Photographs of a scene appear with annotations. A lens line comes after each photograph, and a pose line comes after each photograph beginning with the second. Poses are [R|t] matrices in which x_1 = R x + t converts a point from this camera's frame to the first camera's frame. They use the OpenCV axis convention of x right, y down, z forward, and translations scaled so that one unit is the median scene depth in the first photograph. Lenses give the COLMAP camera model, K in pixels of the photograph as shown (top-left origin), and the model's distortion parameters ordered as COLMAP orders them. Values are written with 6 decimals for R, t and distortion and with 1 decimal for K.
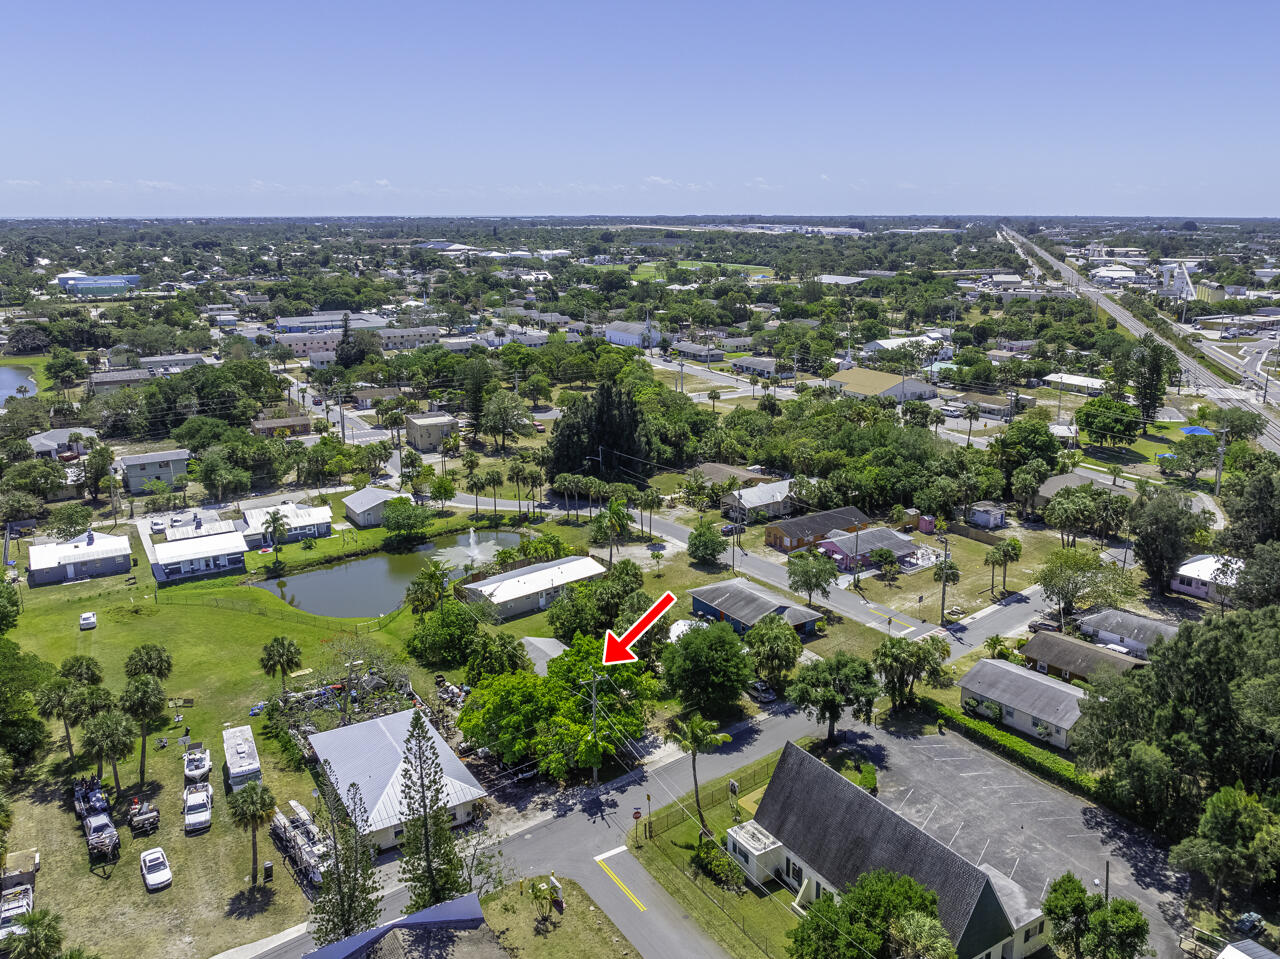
lens RADIAL K [[1104.9, 0, 640.0], [0, 1104.9, 479.5], [0, 0, 1]] dist [-0.025890, -0.003430]
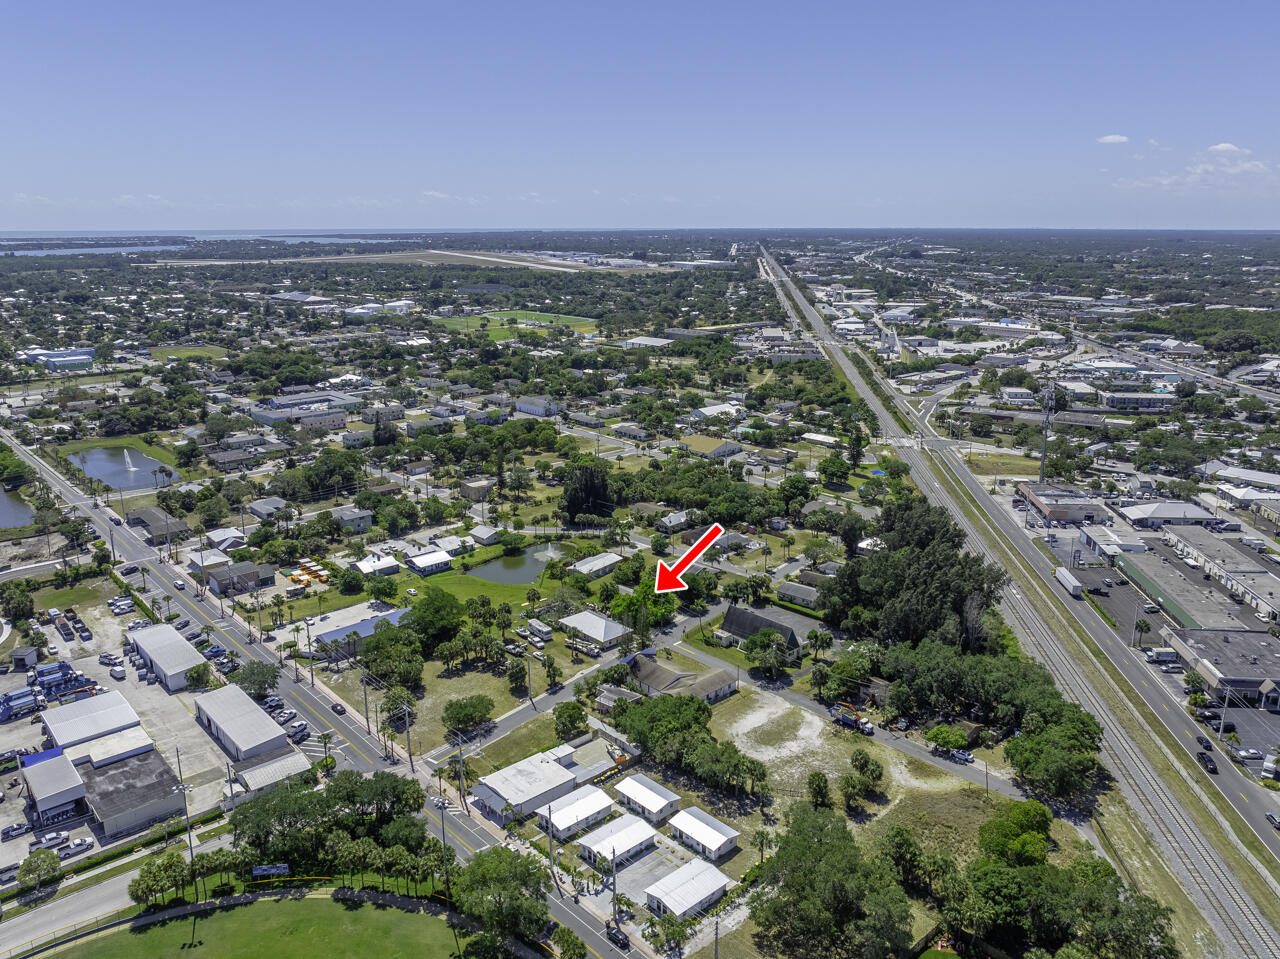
lens RADIAL K [[951.8, 0, 640.0], [0, 951.8, 479.5], [0, 0, 1]] dist [-0.021970, 0.000610]
pose [[0.983246, -0.042027, 0.177371, -0.204949], [0.043300, 0.999057, -0.003313, -0.044241], [-0.177064, 0.010938, 0.984139, -0.577383]]
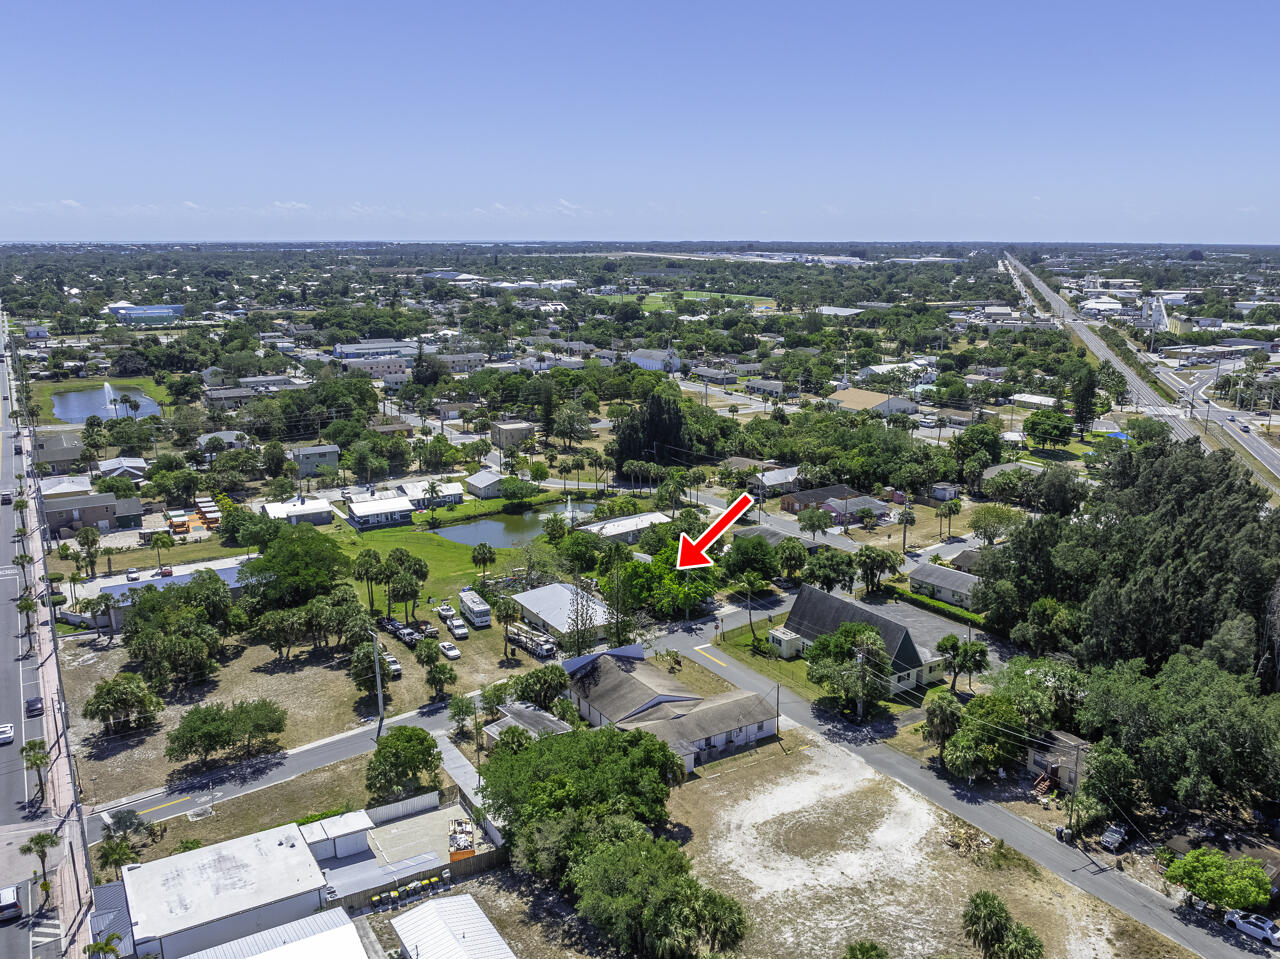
lens RADIAL K [[1104.9, 0, 640.0], [0, 1104.9, 479.5], [0, 0, 1]] dist [-0.025890, -0.003430]
pose [[0.999995, 0.003219, -0.000450, -0.043243], [-0.003230, 0.999668, -0.025568, 0.039725], [0.000367, 0.025569, 0.999673, -0.263890]]
